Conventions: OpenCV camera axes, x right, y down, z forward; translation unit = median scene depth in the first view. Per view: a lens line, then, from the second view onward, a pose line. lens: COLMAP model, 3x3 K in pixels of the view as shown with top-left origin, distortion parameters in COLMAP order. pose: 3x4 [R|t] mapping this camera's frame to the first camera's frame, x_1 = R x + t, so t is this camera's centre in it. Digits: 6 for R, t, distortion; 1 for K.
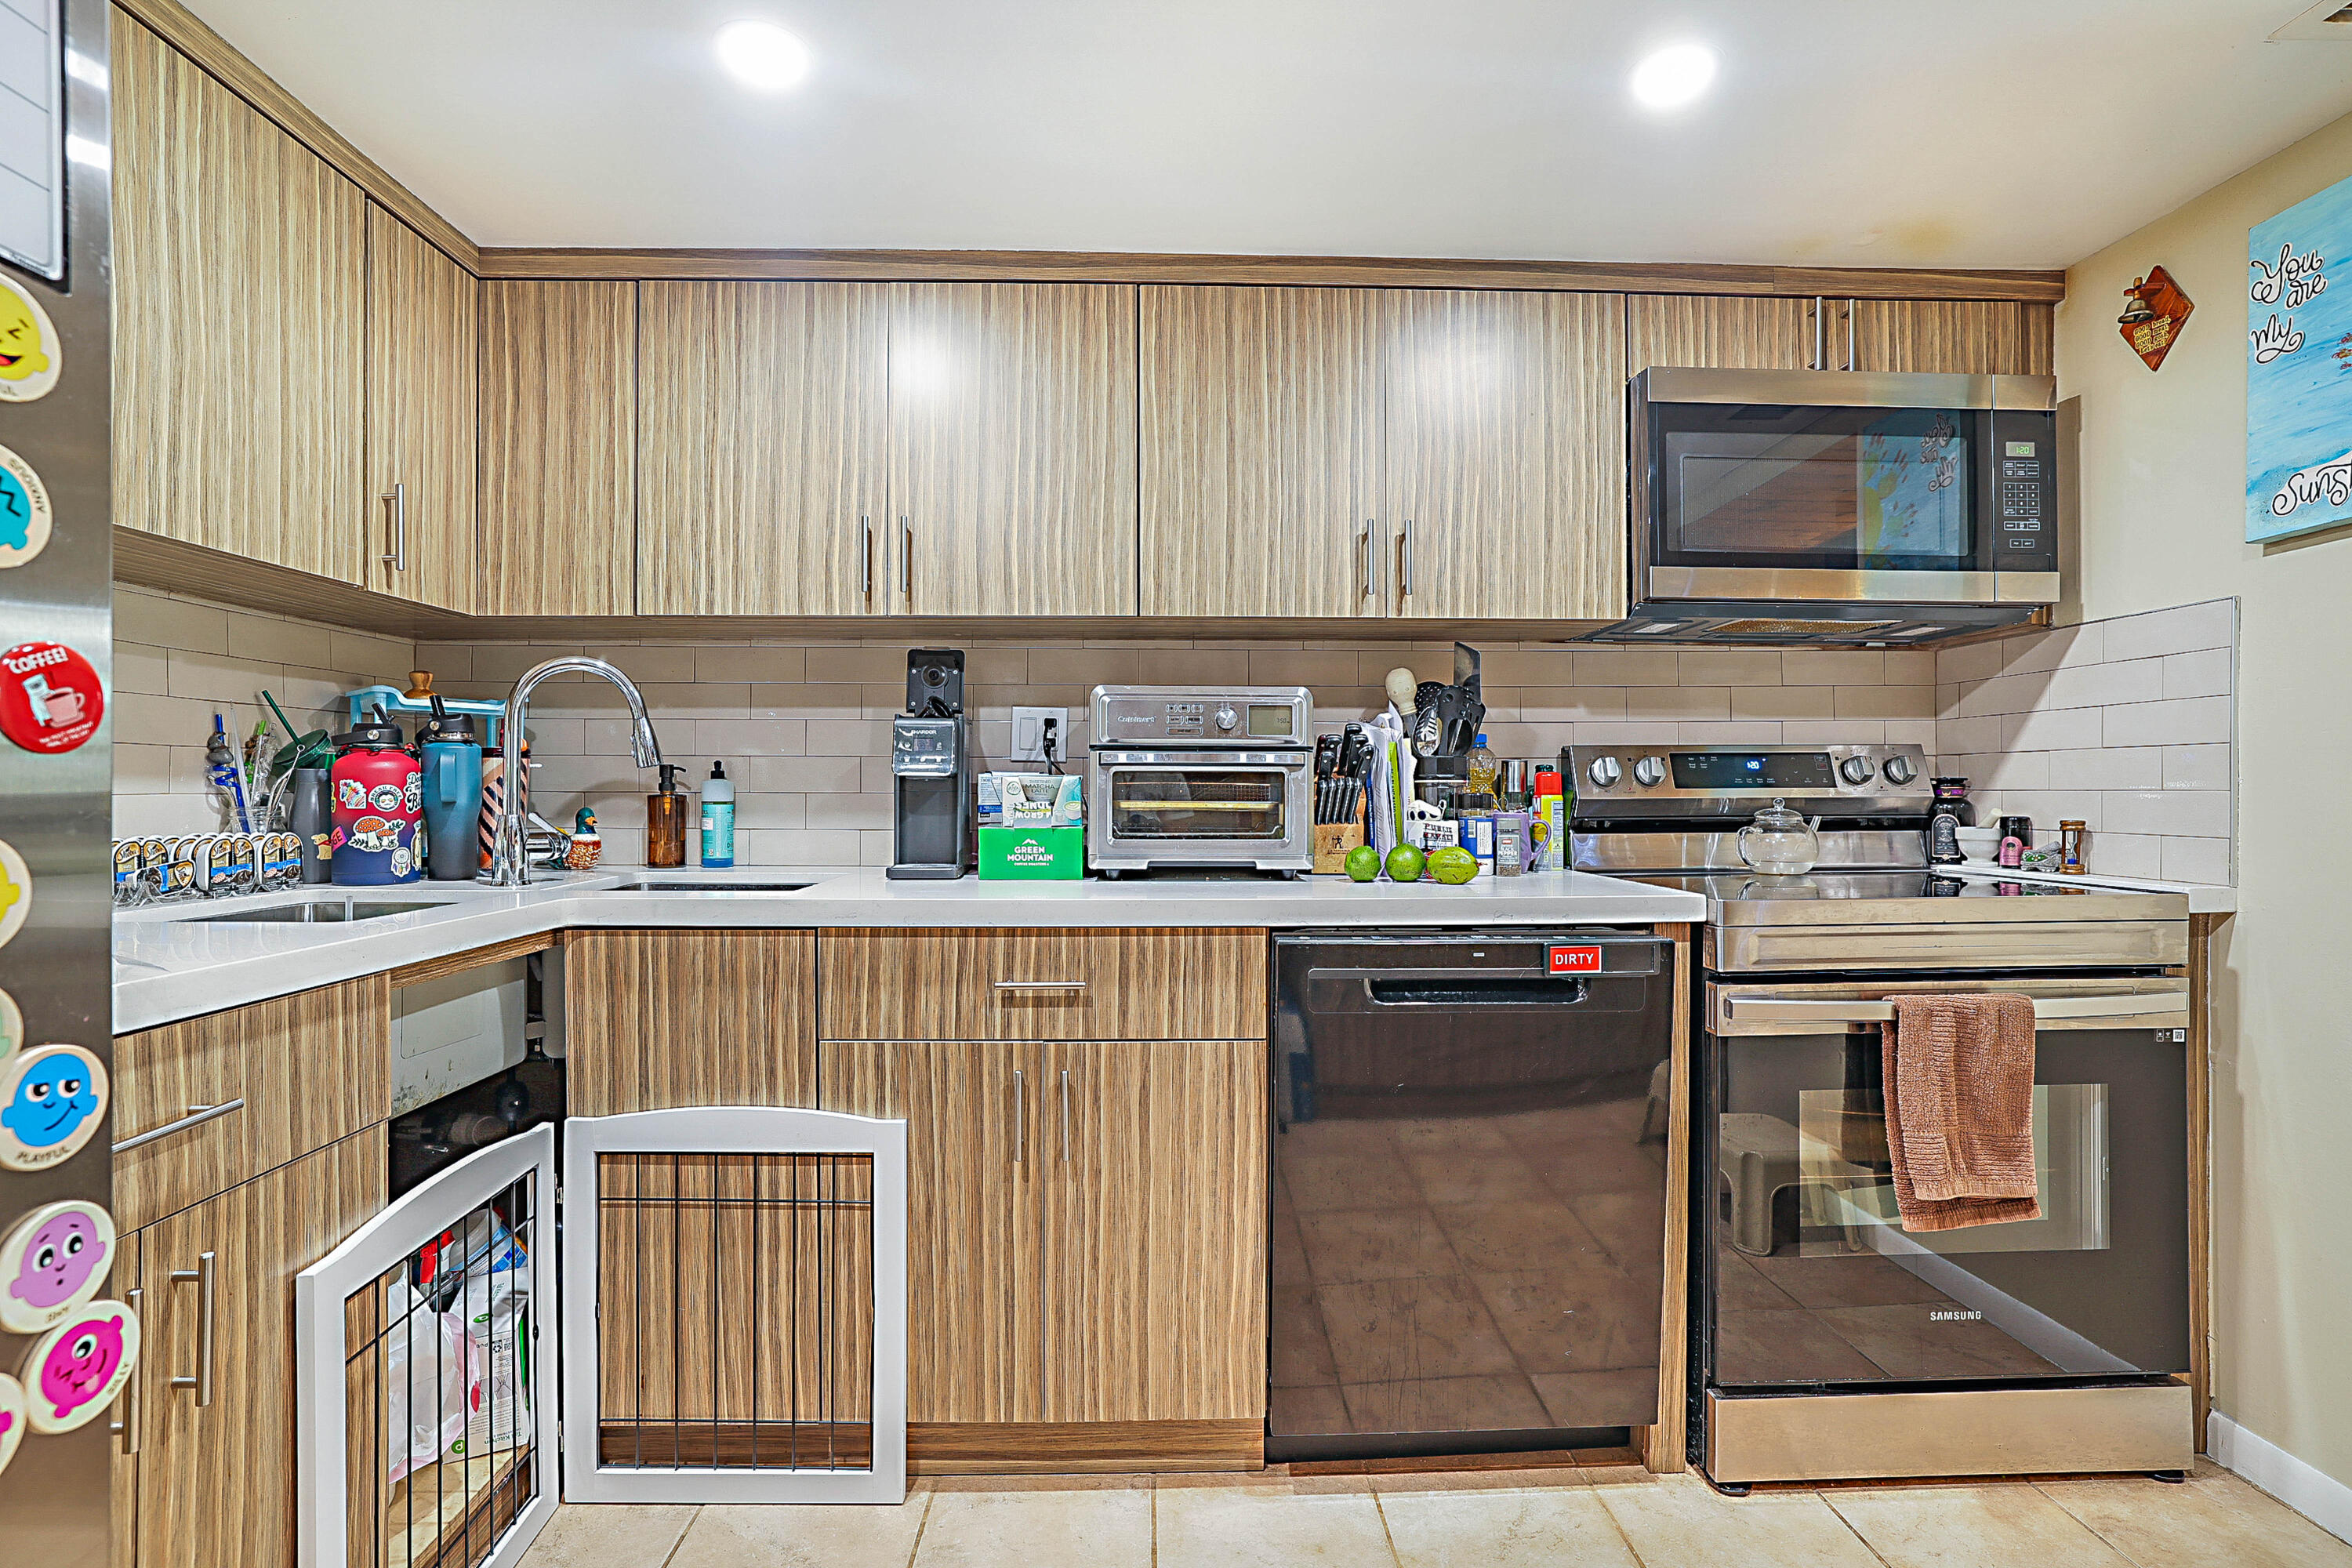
lens RADIAL K [[1155.8, 0, 1170.0], [0, 1155.8, 795.3], [0, 0, 1]] dist [-0.048218, 0.026337]
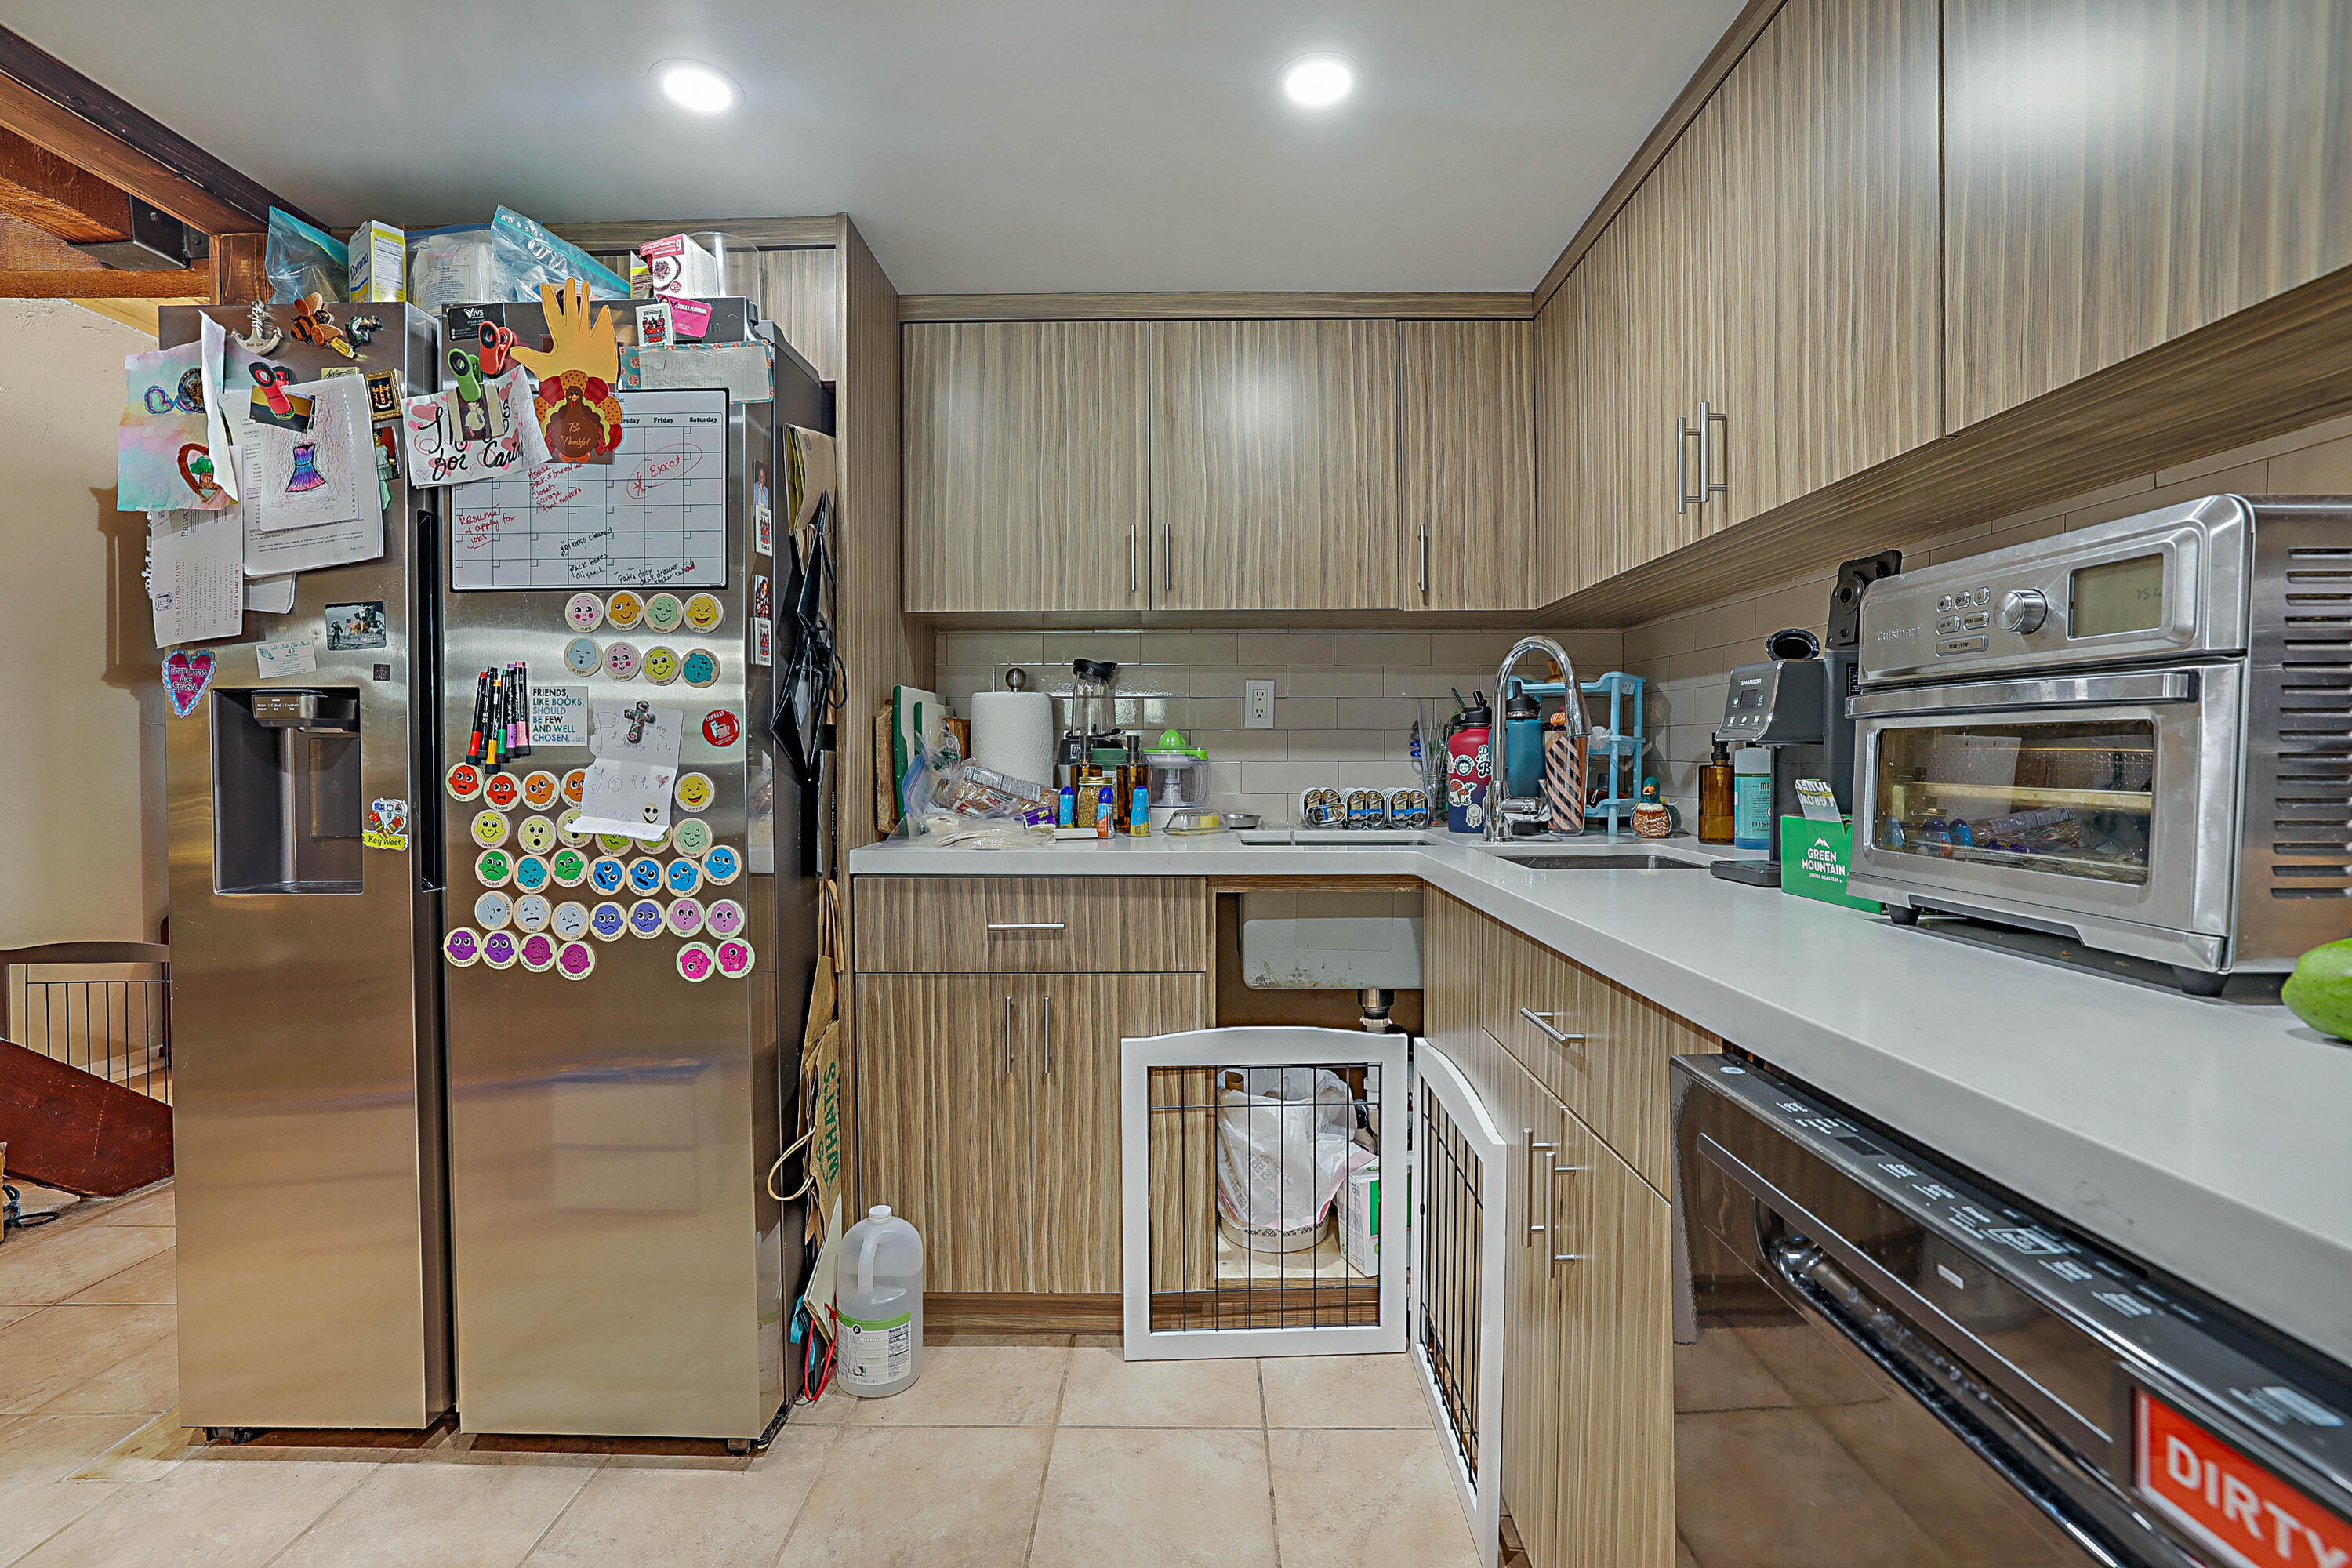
lens RADIAL K [[1075.4, 0, 1176.0], [0, 1075.4, 784.0], [0, 0, 1]] dist [-0.050372, 0.000152]
pose [[-0.077118, 0.024183, -0.996729, 0.570092], [-0.005473, 0.999680, 0.024678, -0.004877], [0.997007, 0.007358, -0.076961, 0.804846]]
